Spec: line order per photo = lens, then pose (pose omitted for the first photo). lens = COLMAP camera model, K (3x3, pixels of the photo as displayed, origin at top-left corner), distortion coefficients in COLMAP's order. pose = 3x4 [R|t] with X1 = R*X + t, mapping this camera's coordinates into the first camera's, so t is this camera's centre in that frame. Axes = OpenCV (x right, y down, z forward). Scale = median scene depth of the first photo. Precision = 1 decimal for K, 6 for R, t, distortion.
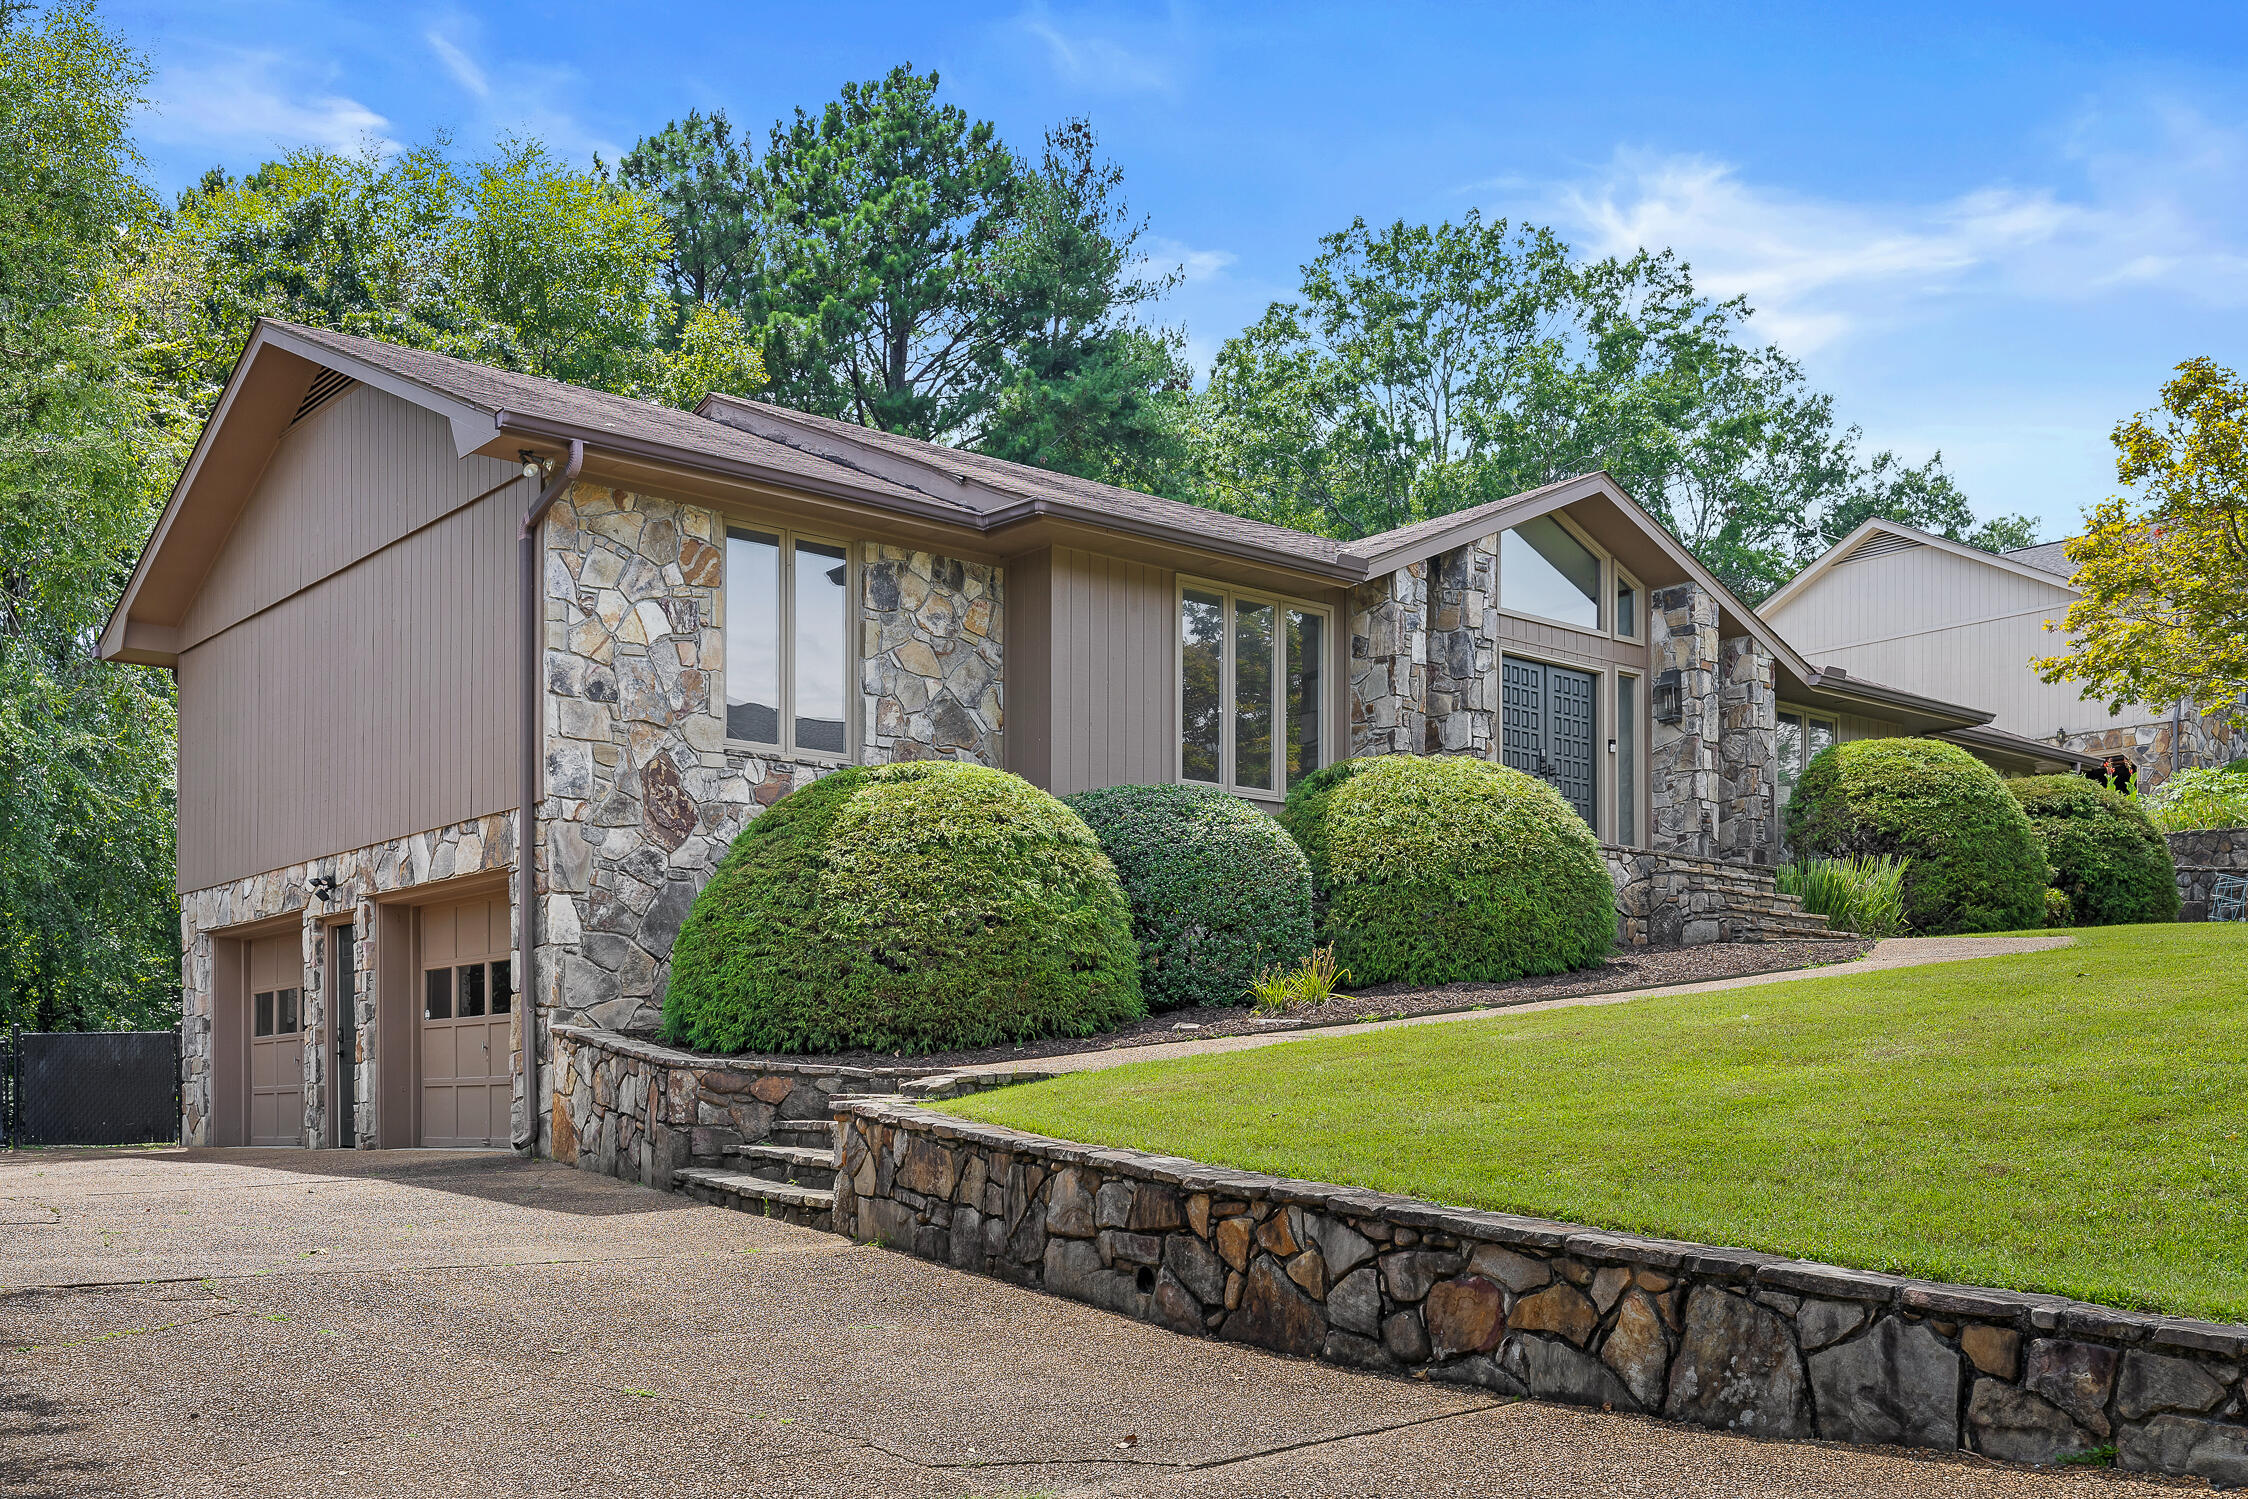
lens RADIAL K [[2232.2, 0, 1128.8], [0, 2232.2, 1135.9], [0, 0, 1]] dist [-0.002428, 0.007514]
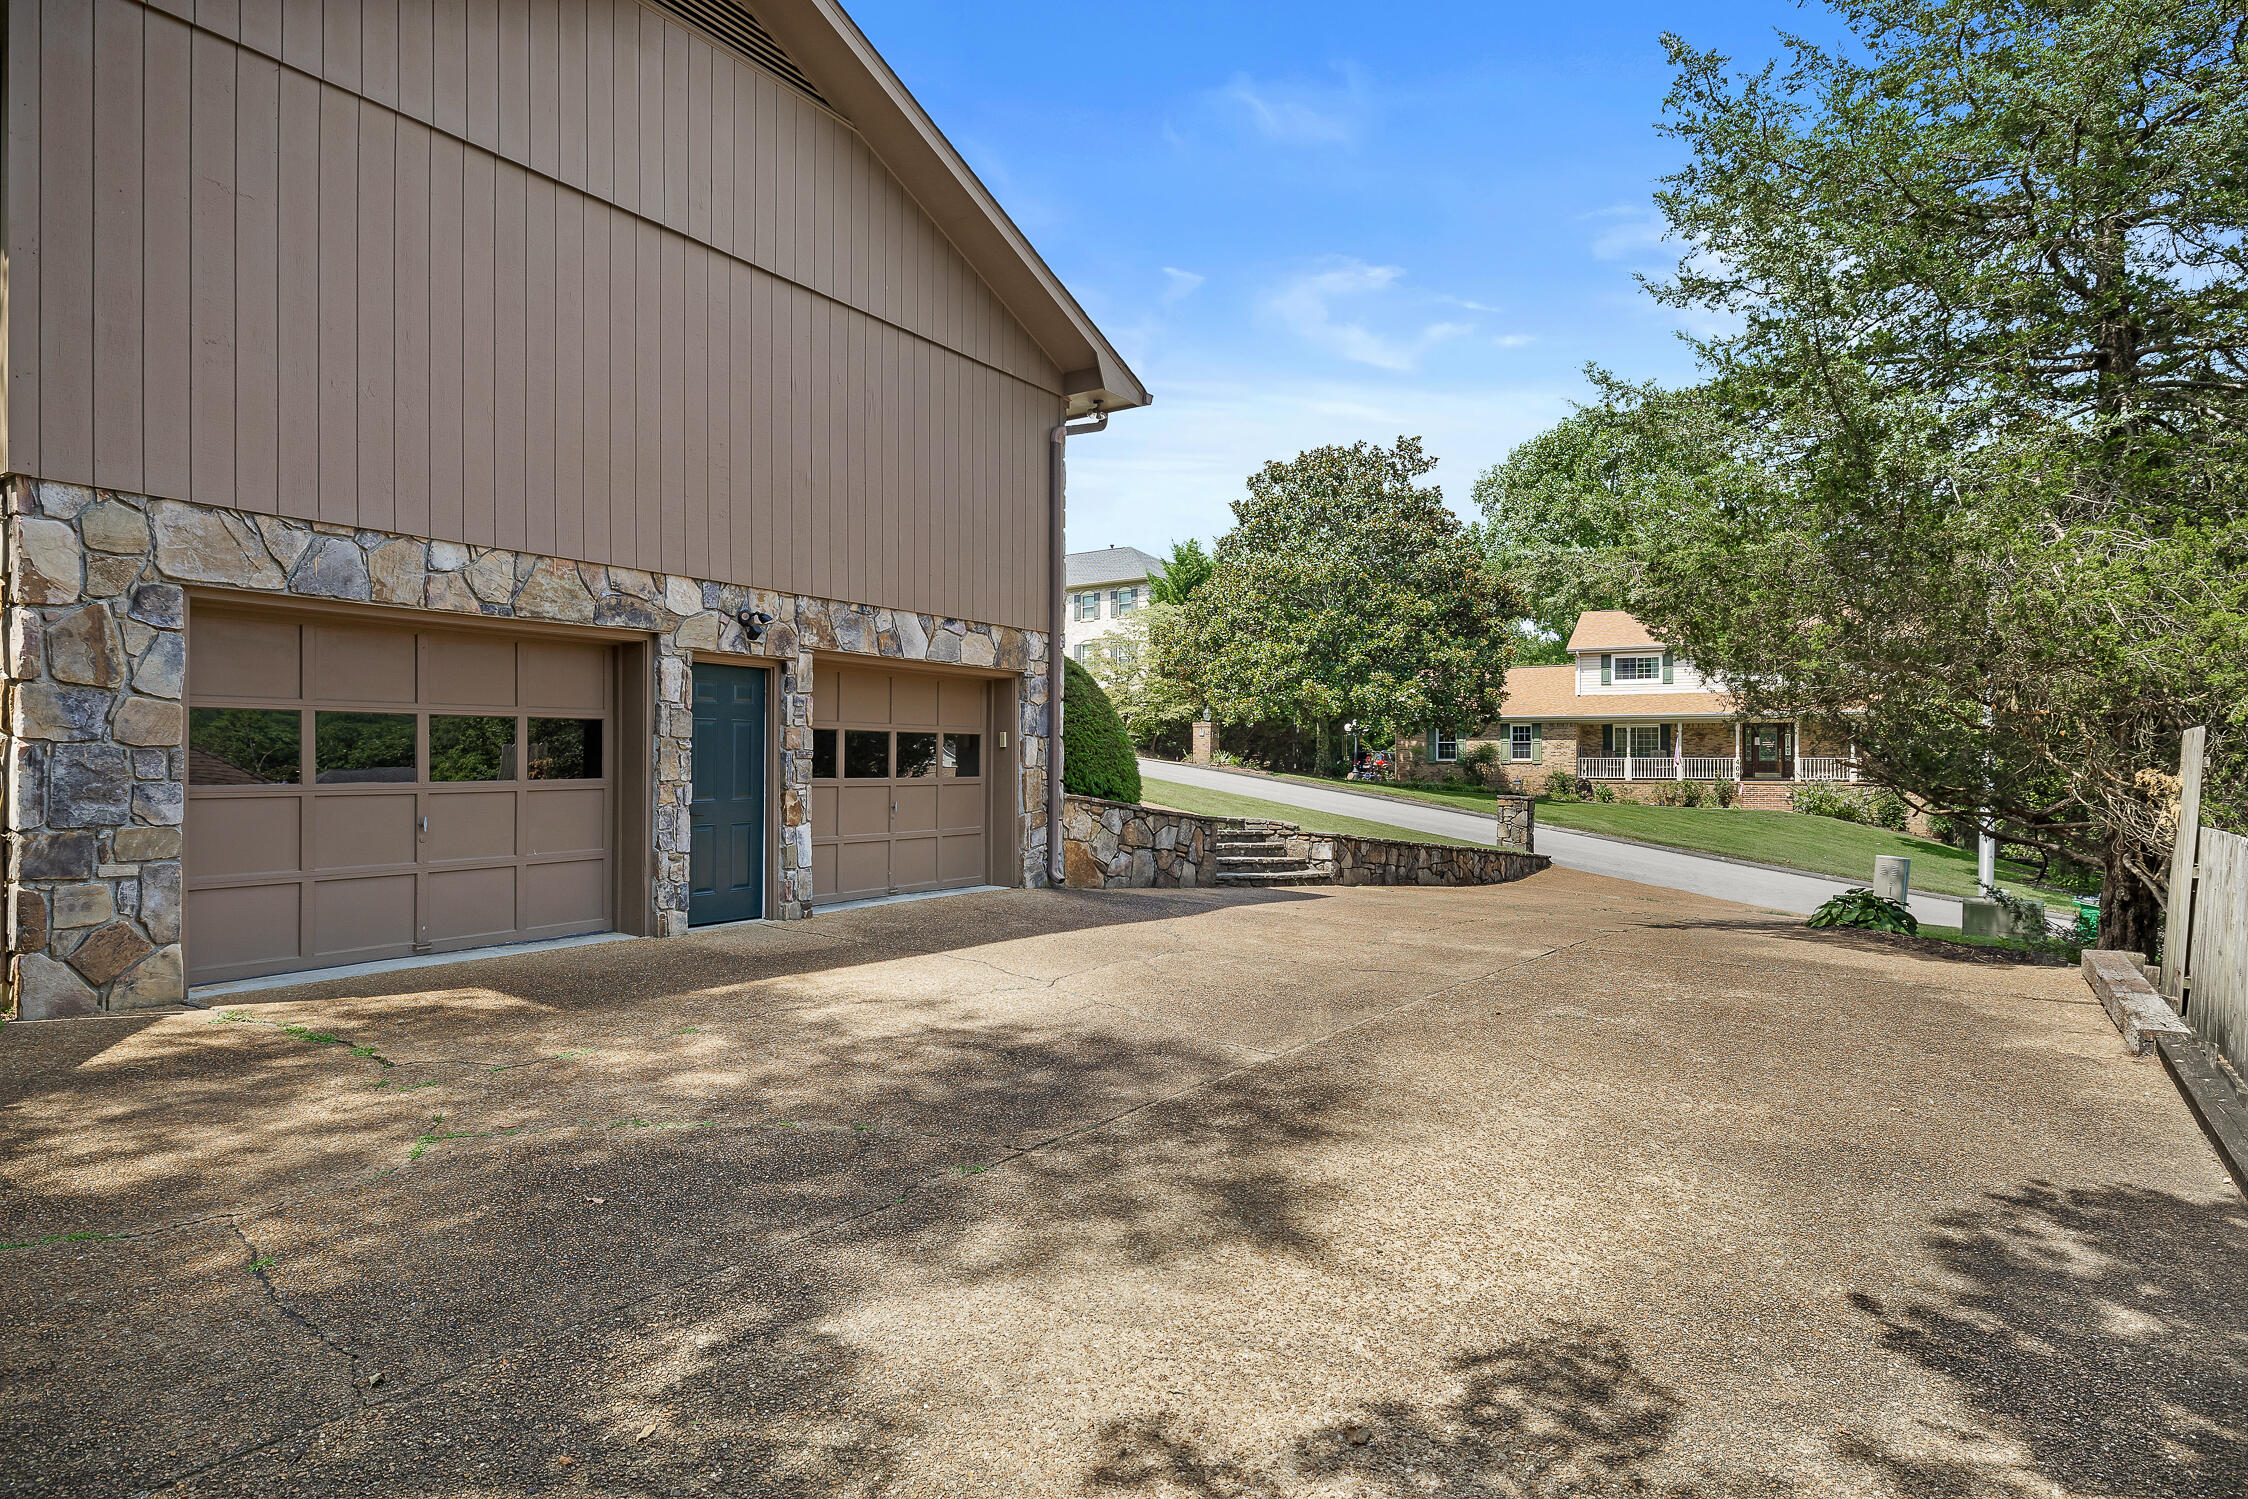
lens RADIAL K [[1237.6, 0, 1124.1], [0, 1237.6, 761.9], [0, 0, 1]] dist [-0.000185, -0.000049]
pose [[-0.295399, 0.003609, 0.955367, -0.916881], [0.000575, 0.999993, -0.003600, -0.059856], [-0.955374, -0.000514, -0.295400, 1.069789]]
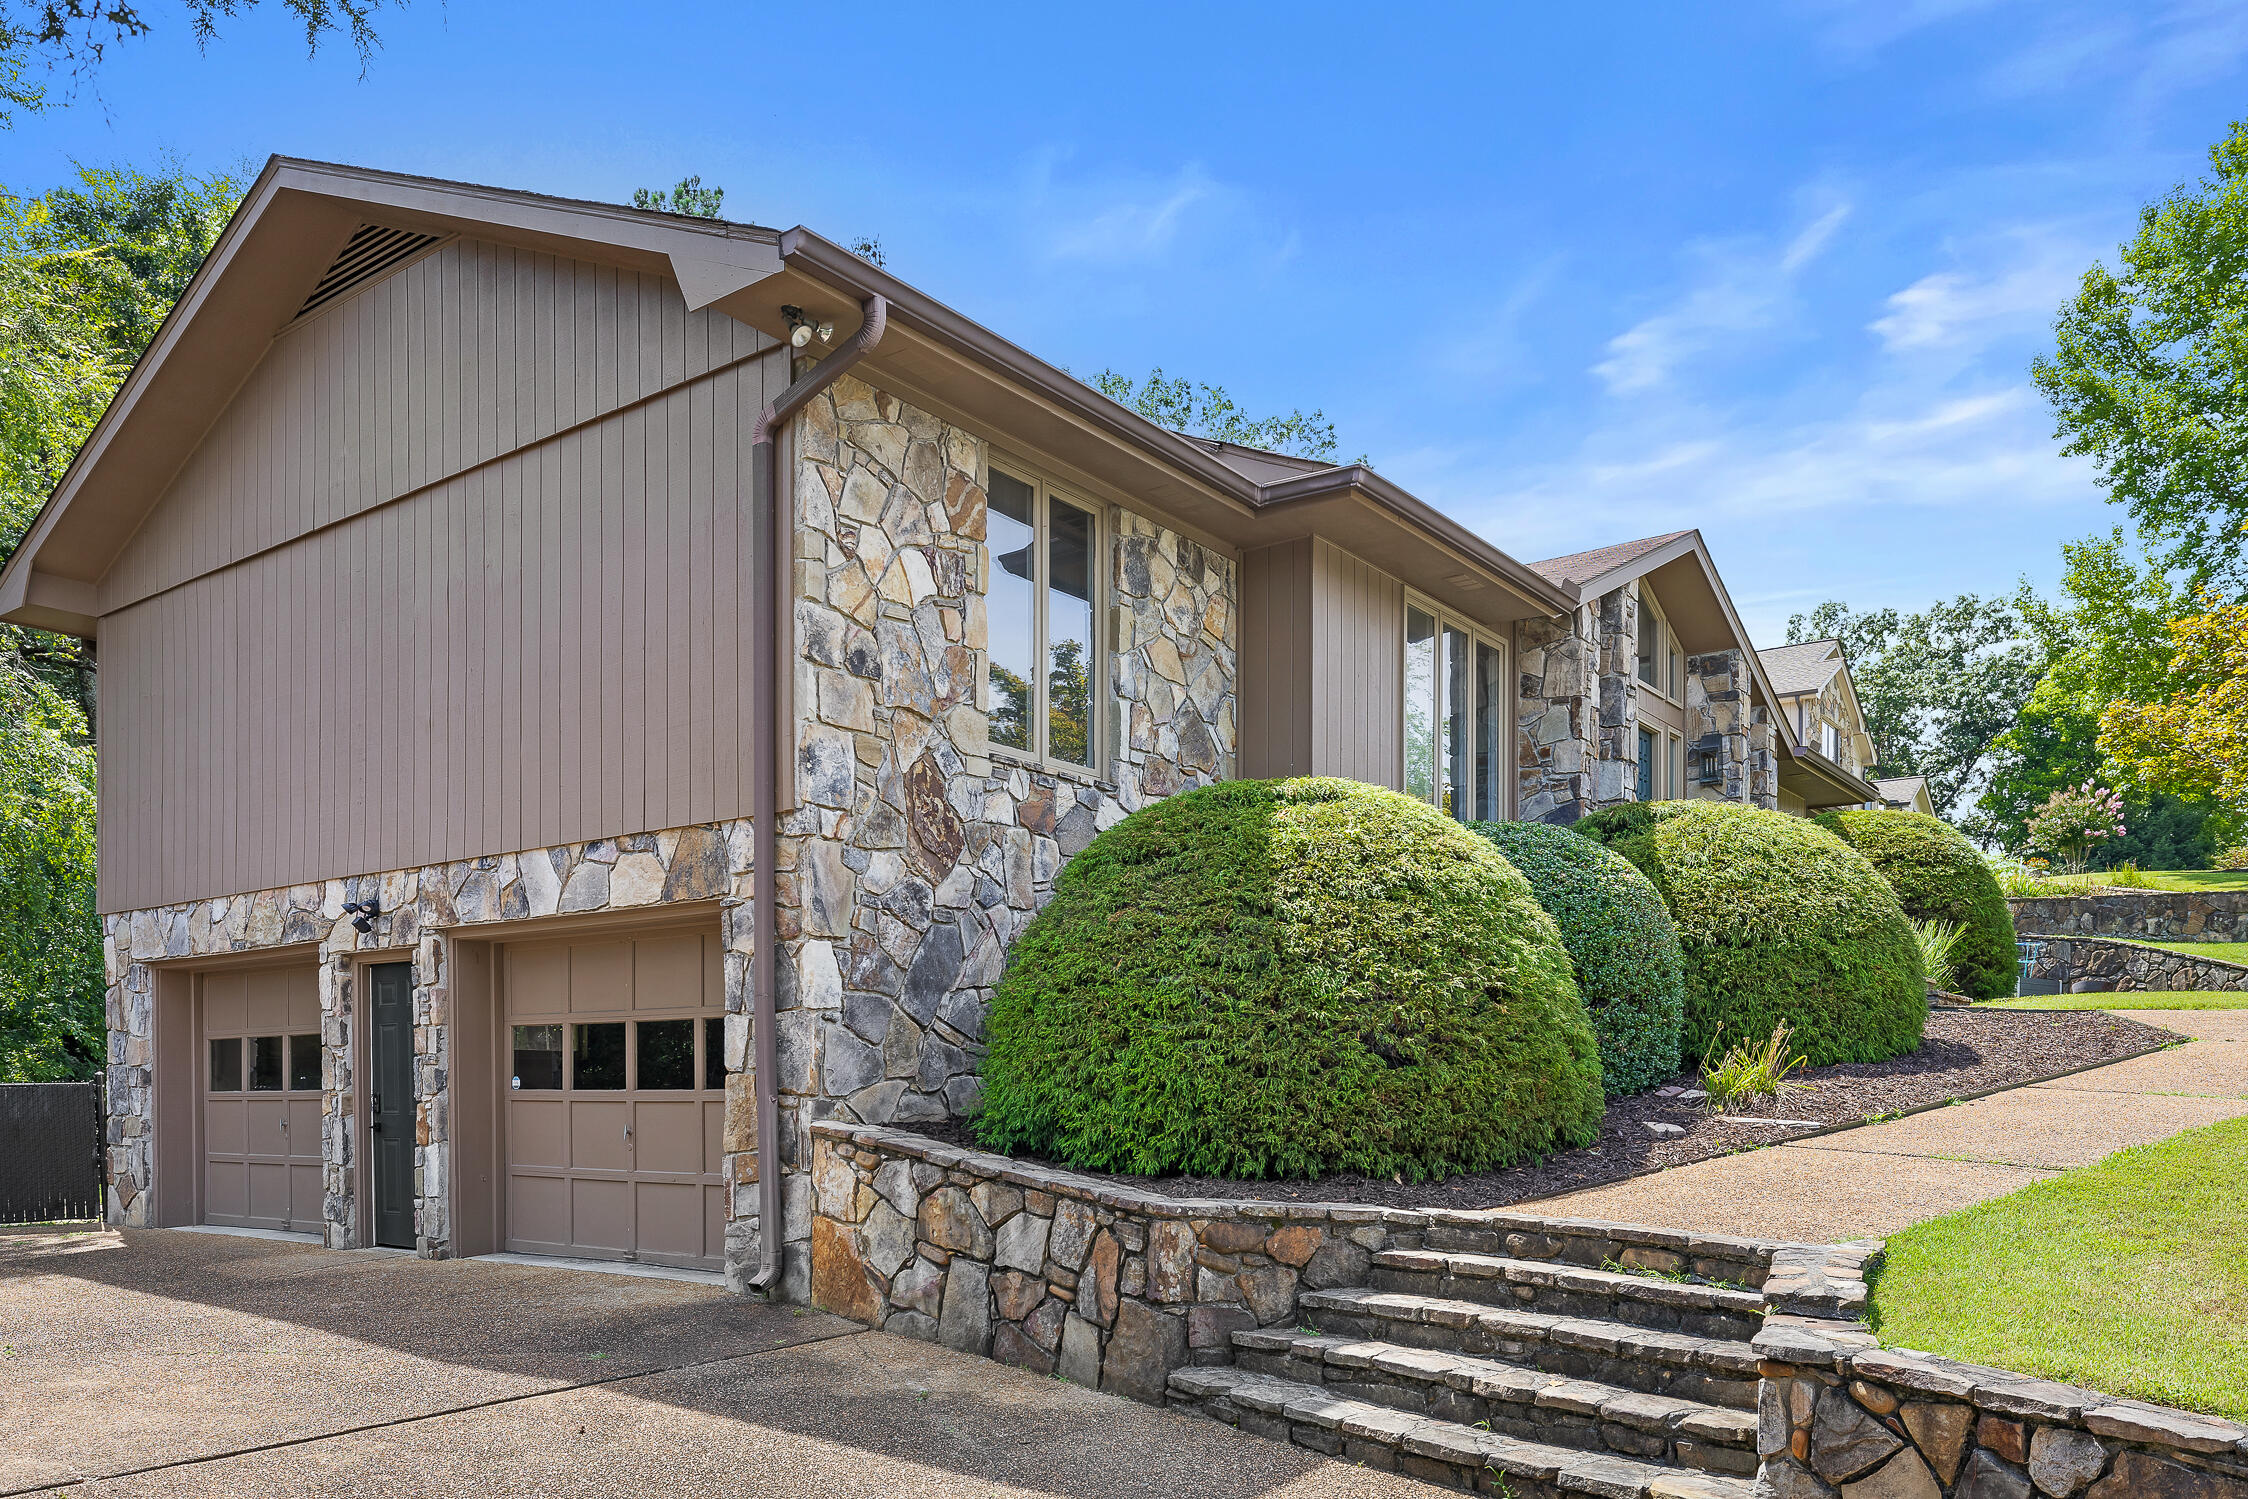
lens RADIAL K [[1647.0, 0, 1121.2], [0, 1647.0, 1122.8], [0, 0, 1]] dist [-0.001860, 0.005590]
pose [[0.972272, -0.003228, 0.233829, -0.255035], [-0.000012, 0.999904, 0.013853, -0.050582], [-0.233852, -0.013472, 0.972179, 0.409632]]
